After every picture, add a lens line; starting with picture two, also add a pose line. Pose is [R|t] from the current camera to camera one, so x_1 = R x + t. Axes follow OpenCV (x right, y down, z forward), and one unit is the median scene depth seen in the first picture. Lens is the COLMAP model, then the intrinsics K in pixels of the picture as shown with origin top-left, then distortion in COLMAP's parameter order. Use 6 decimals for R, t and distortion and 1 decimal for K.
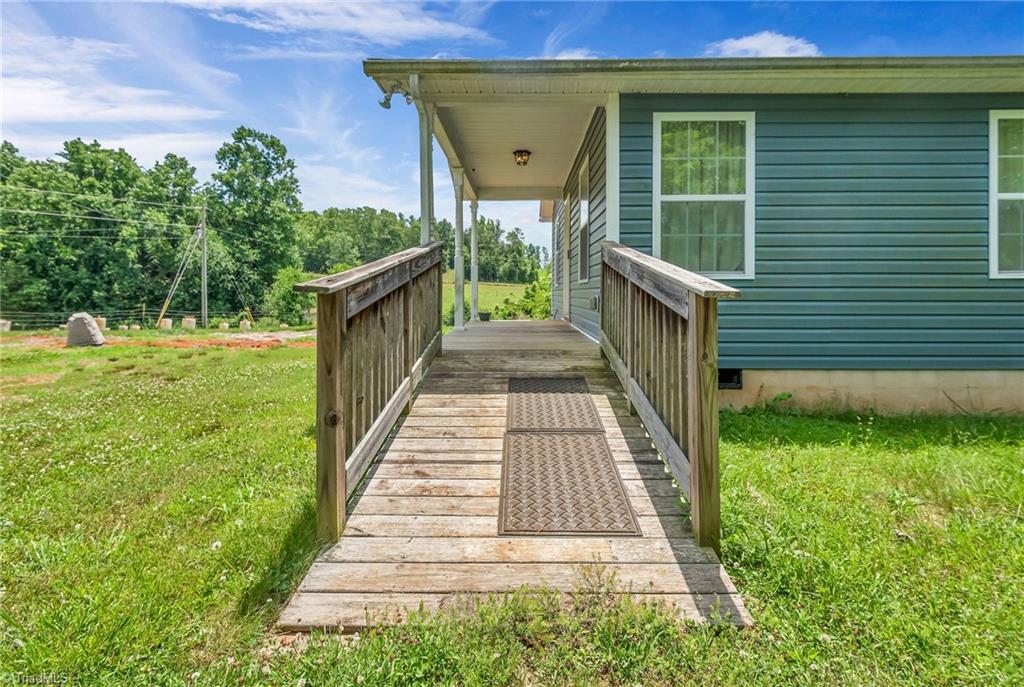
lens RADIAL K [[478.2, 0, 514.3], [0, 478.2, 288.2], [0, 0, 1]] dist [0.000781, 0.000054]
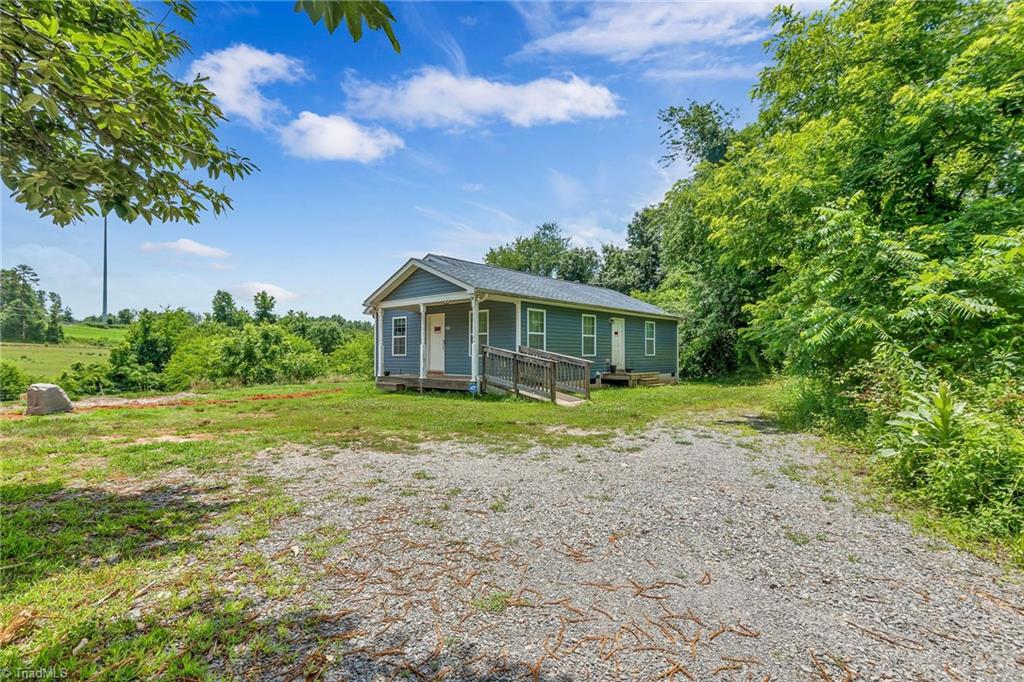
lens RADIAL K [[480.6, 0, 505.9], [0, 480.6, 345.0], [0, 0, 1]] dist [0.002359, 0.000147]
pose [[0.657071, 0.009444, 0.753769, -2.342692], [-0.003860, 0.999951, -0.009164, -0.072226], [-0.753818, 0.003112, 0.657075, -1.099002]]
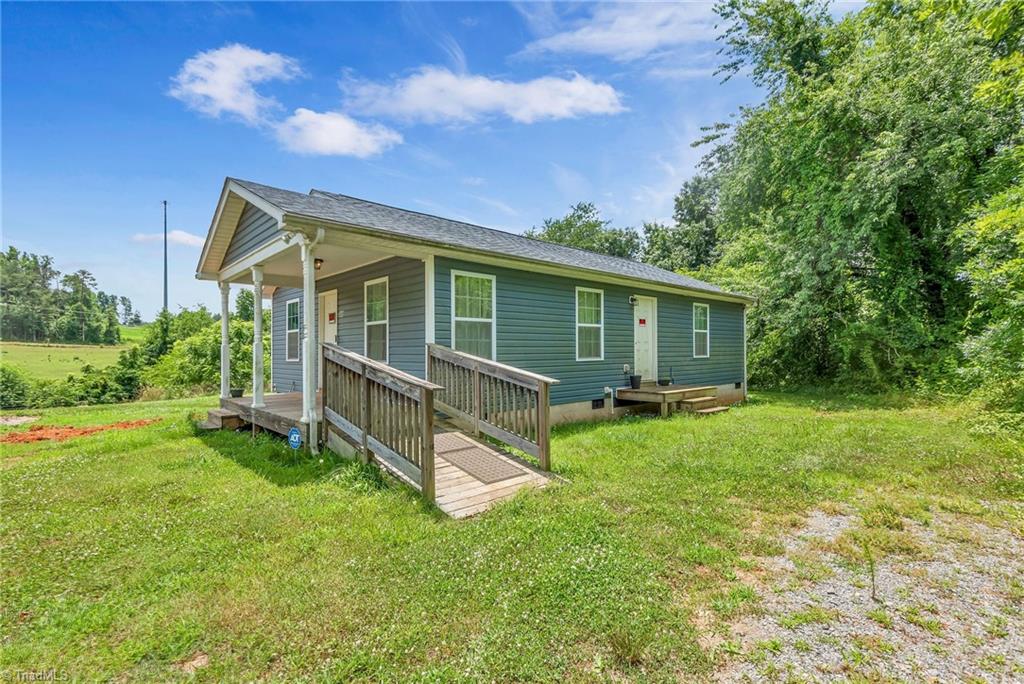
lens RADIAL K [[471.4, 0, 512.0], [0, 471.4, 342.0], [0, 0, 1]] dist [0.012213, 0.000015]
pose [[0.725995, 0.004943, 0.687682, -0.716832], [0.003699, 0.999932, -0.011092, -0.084237], [-0.687690, 0.010596, 0.725927, -0.382837]]
